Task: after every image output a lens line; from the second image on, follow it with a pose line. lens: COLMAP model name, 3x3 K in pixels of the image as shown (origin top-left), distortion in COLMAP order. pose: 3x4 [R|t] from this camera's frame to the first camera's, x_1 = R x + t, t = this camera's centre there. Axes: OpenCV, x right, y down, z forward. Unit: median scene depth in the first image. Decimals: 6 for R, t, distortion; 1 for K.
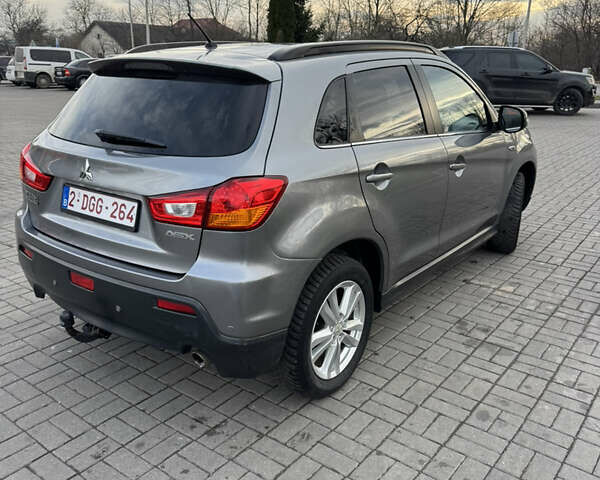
lens RADIAL K [[570.2, 0, 299.9], [0, 570.2, 239.0], [0, 0, 1]] dist [-0.001017, 0.000000]
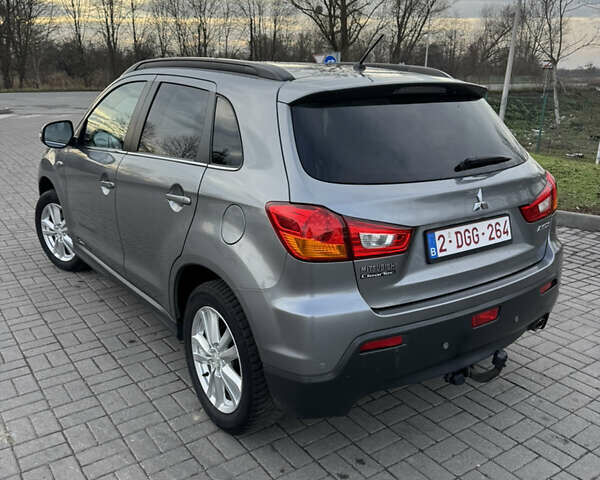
lens RADIAL K [[570.2, 0, 299.9], [0, 570.2, 241.1], [0, 0, 1]] dist [-0.001017, 0.000000]
pose [[0.306457, -0.269653, 0.912892, -1.311801], [0.286631, 0.940665, 0.181635, -0.306111], [-0.907704, 0.206000, 0.365565, 0.911551]]
